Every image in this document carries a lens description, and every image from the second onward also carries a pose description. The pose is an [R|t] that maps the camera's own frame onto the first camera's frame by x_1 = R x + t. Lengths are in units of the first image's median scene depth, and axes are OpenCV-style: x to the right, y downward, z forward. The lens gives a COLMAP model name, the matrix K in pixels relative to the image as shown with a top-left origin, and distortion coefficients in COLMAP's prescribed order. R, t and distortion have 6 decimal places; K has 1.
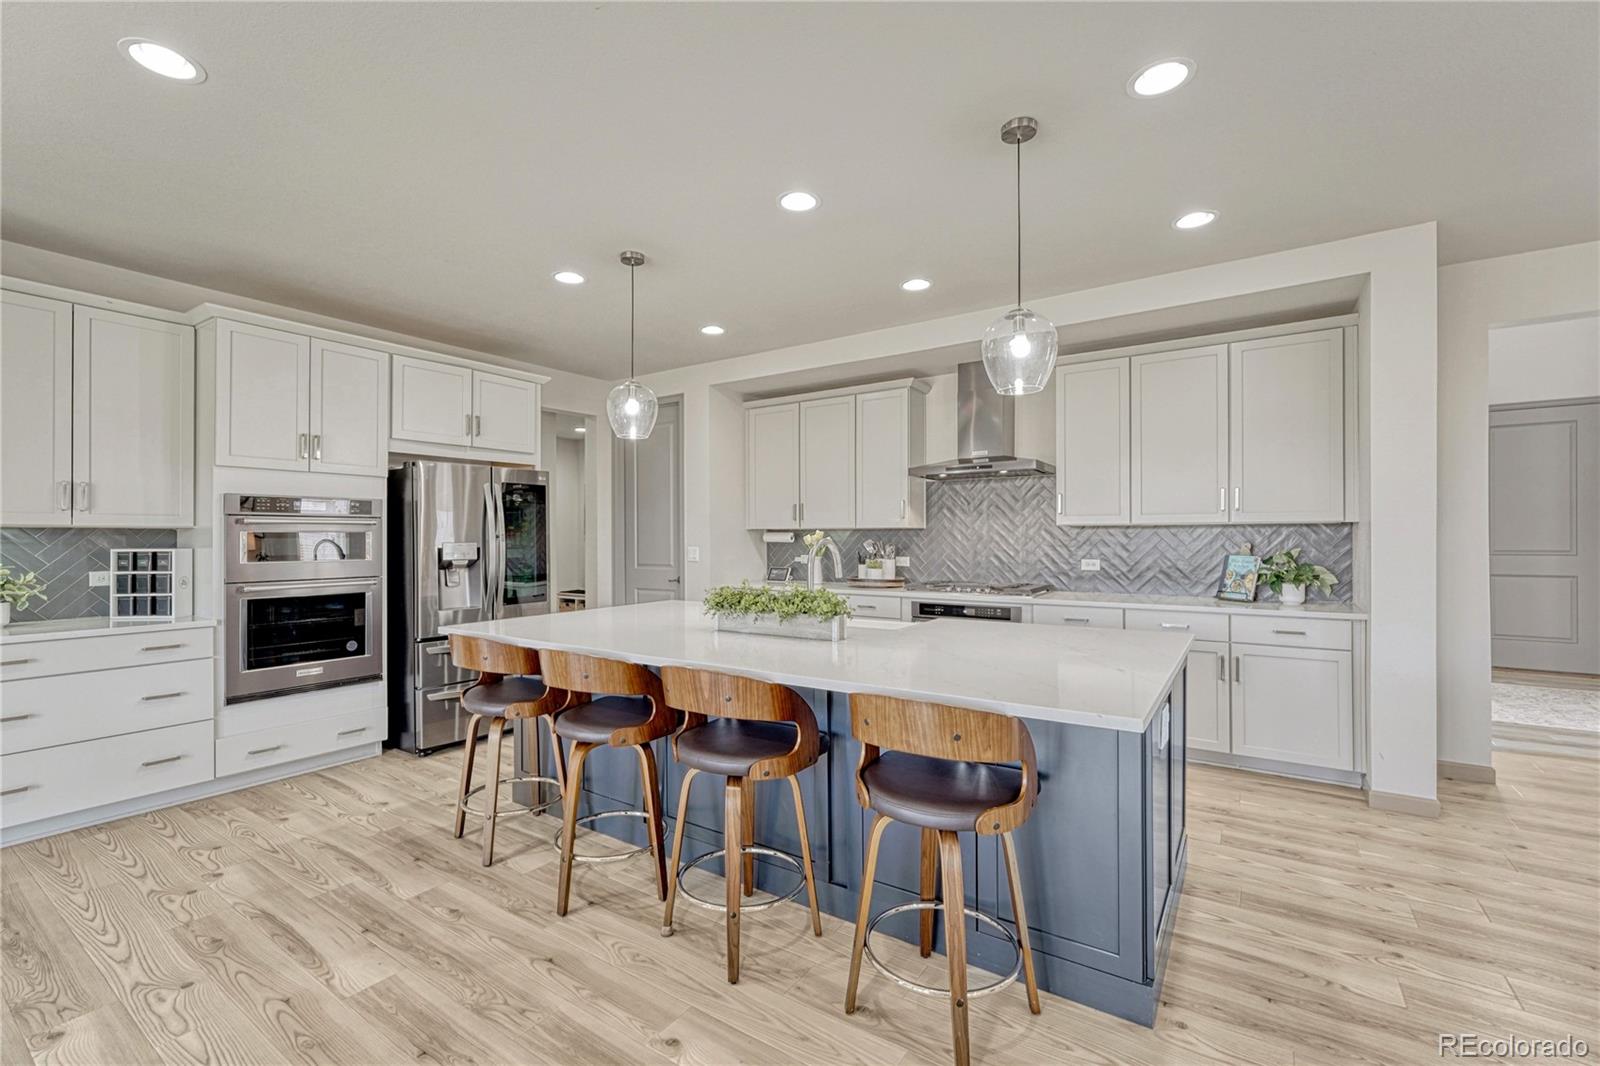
lens RADIAL K [[682.2, 0, 791.5], [0, 682.2, 536.6], [0, 0, 1]] dist [-0.014923, 0.007272]
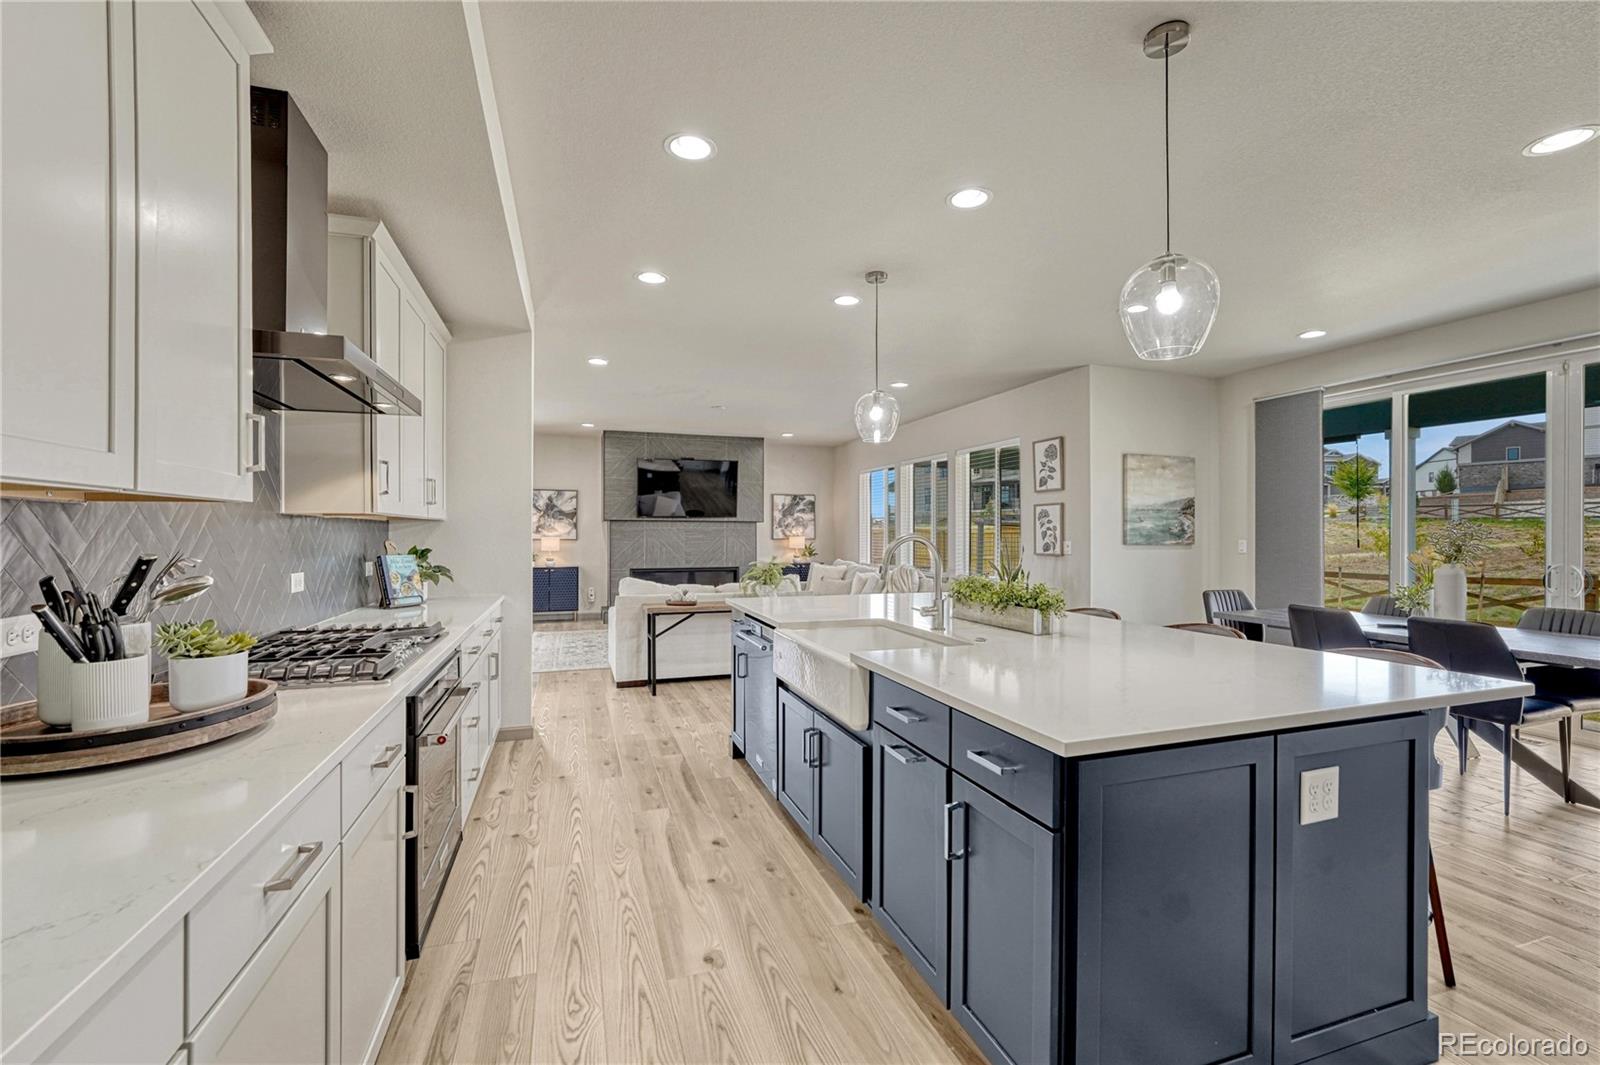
lens RADIAL K [[679.3, 0, 796.9], [0, 679.3, 537.4], [0, 0, 1]] dist [-0.001007, 0.000123]
pose [[-0.792626, -0.001317, 0.609706, -0.249491], [0.003416, 0.999972, 0.006601, 0.000754], [-0.609698, 0.007316, -0.792600, 1.209177]]
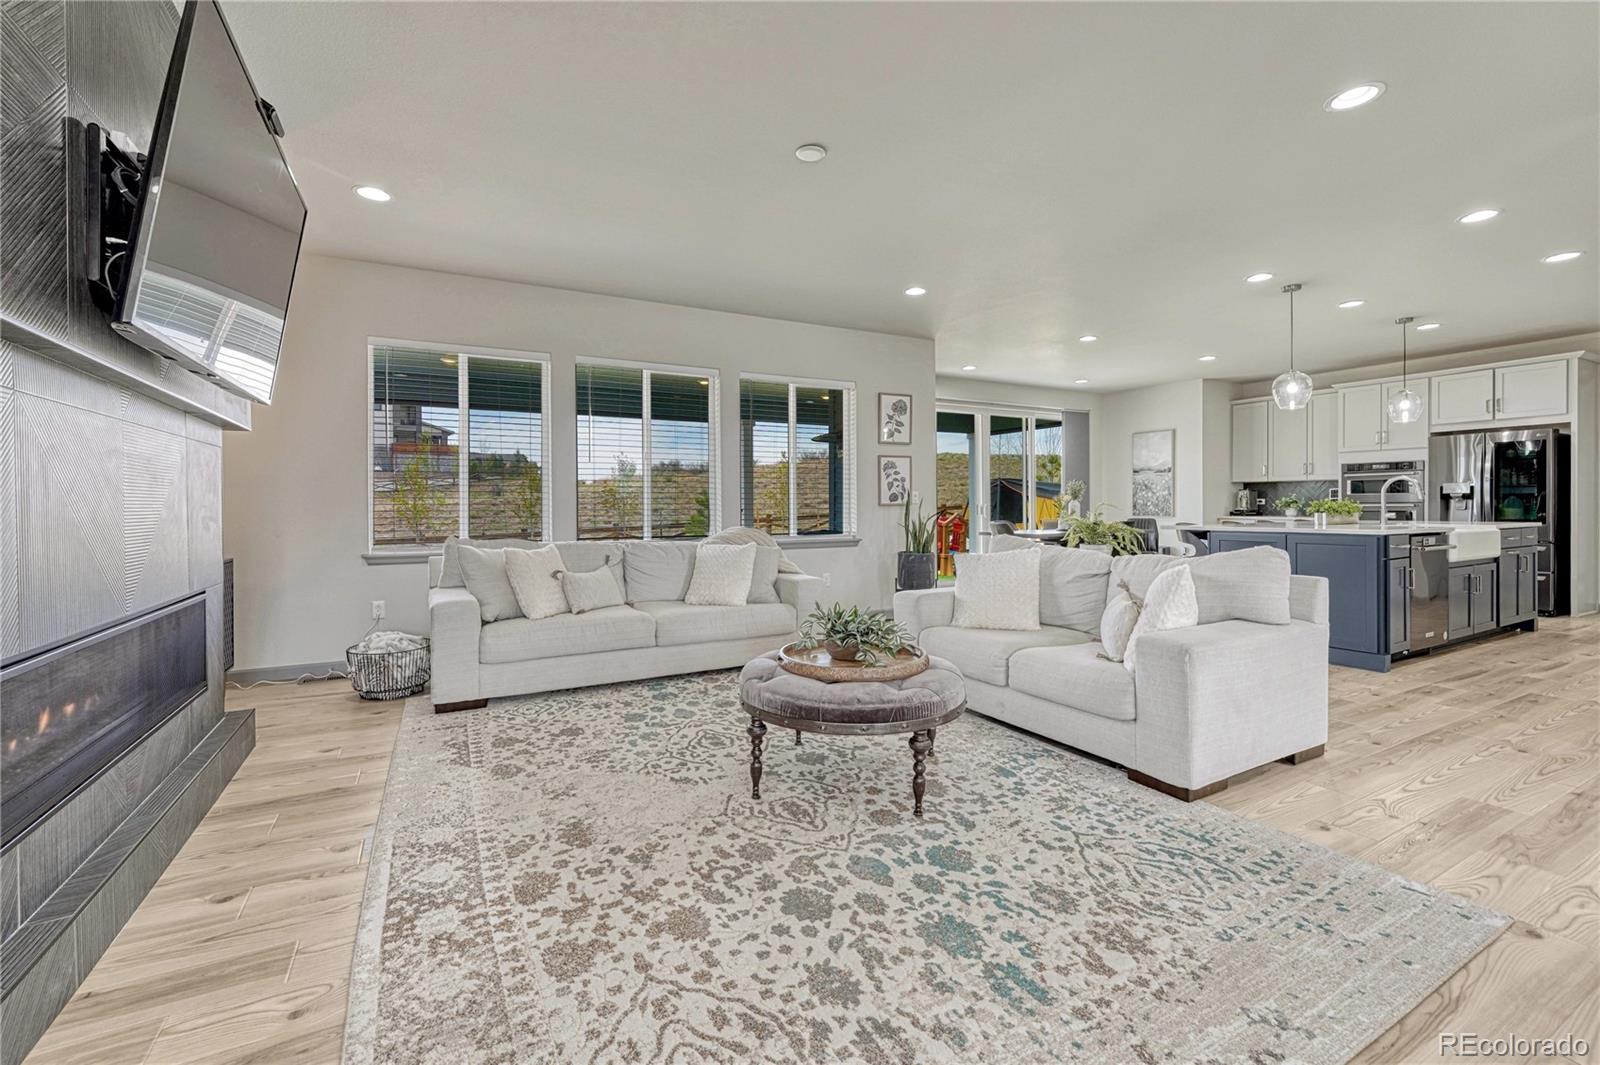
lens RADIAL K [[676.4, 0, 790.6], [0, 676.4, 511.7], [0, 0, 1]] dist [-0.010058, 0.000263]
pose [[-0.468313, 0.014705, -0.883440, 1.526397], [0.007378, 0.999892, 0.012732, 0.041047], [0.883532, -0.000555, -0.468370, 0.297366]]
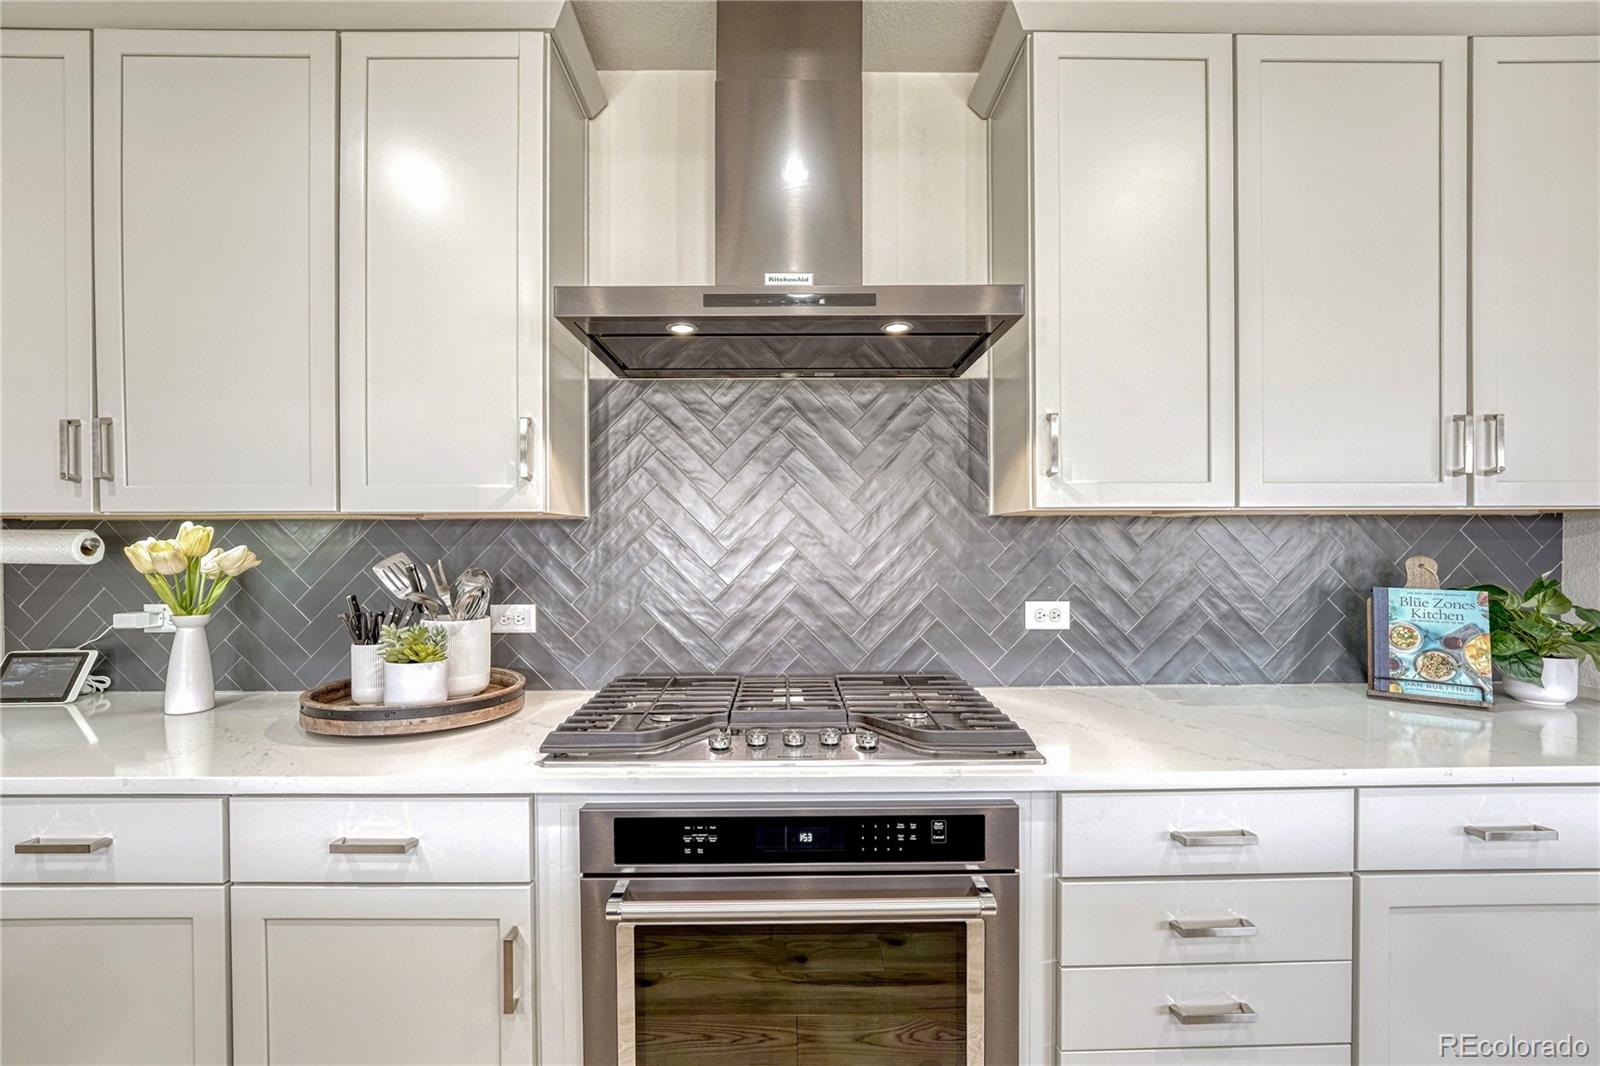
lens RADIAL K [[665.9, 0, 796.2], [0, 665.9, 541.7], [0, 0, 1]] dist [-0.008288, 0.000145]
pose [[0.816399, 0.000638, 0.577488, 0.105101], [0.000657, 0.999998, -0.002035, -0.000177], [-0.577488, 0.002041, 0.816397, 0.781931]]
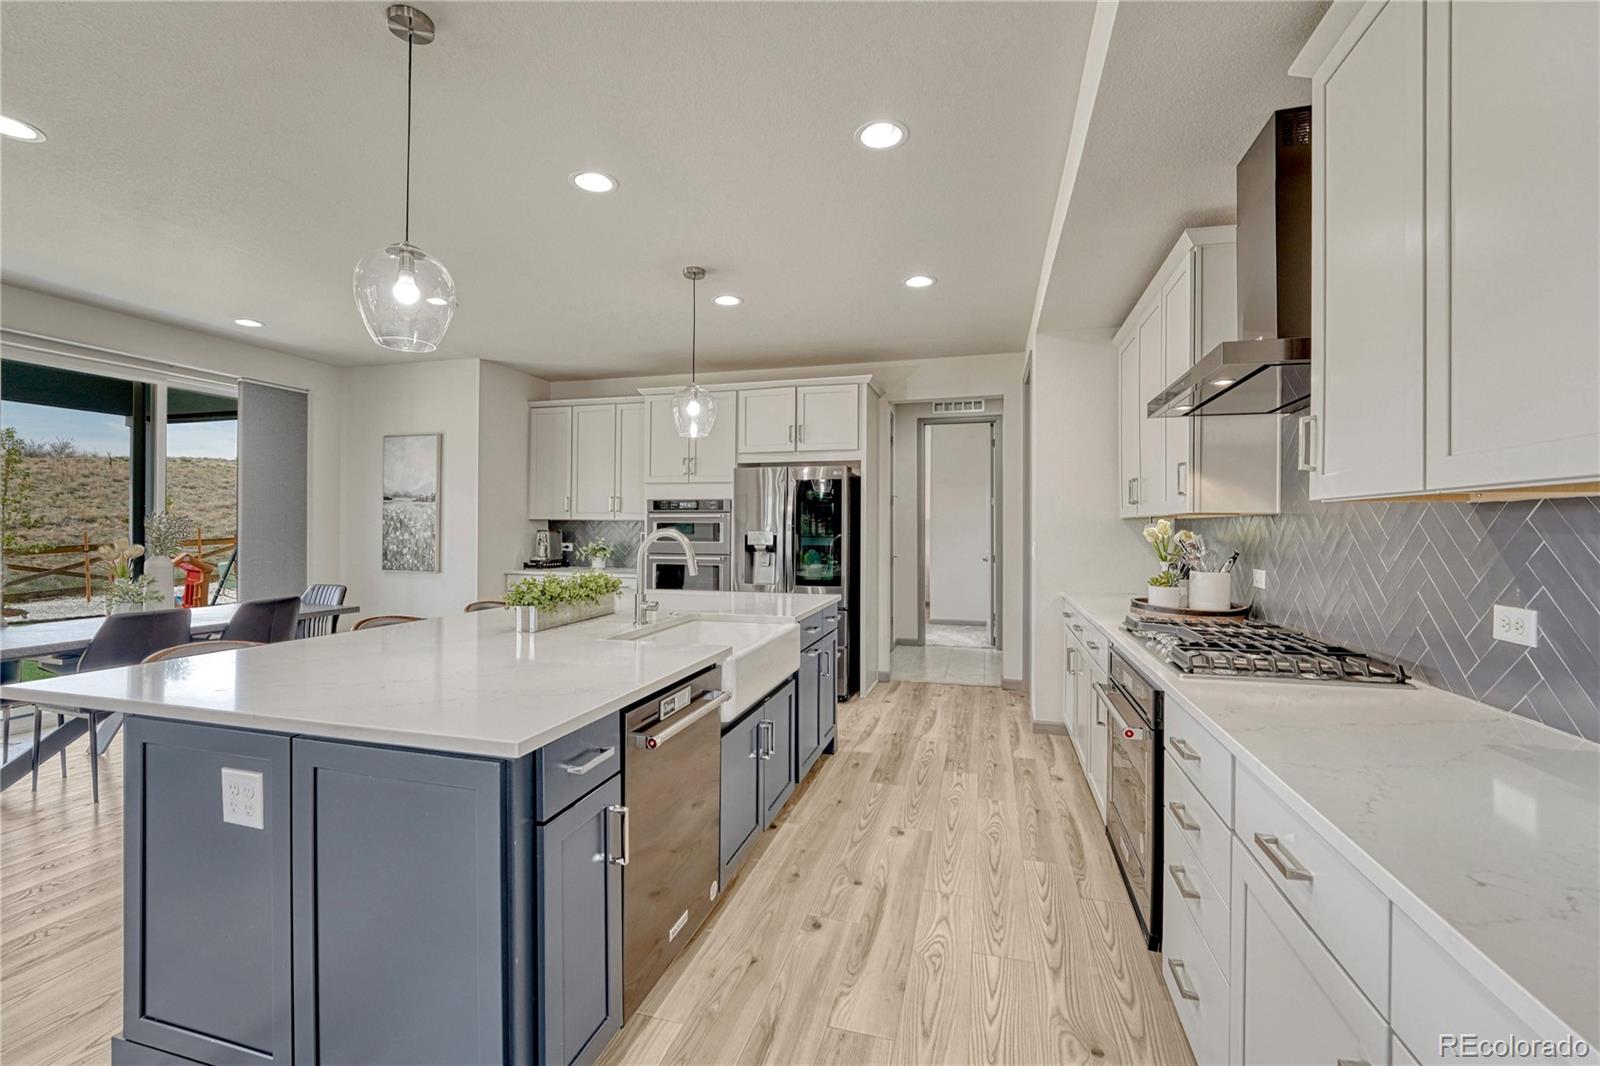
lens RADIAL K [[678.9, 0, 795.3], [0, 678.9, 525.4], [0, 0, 1]] dist [-0.004536, -0.000379]
pose [[0.312416, 0.001991, -0.949943, 0.634699], [-0.006433, 0.999979, -0.000020, -0.002157], [0.949924, 0.006118, 0.312423, 0.601481]]
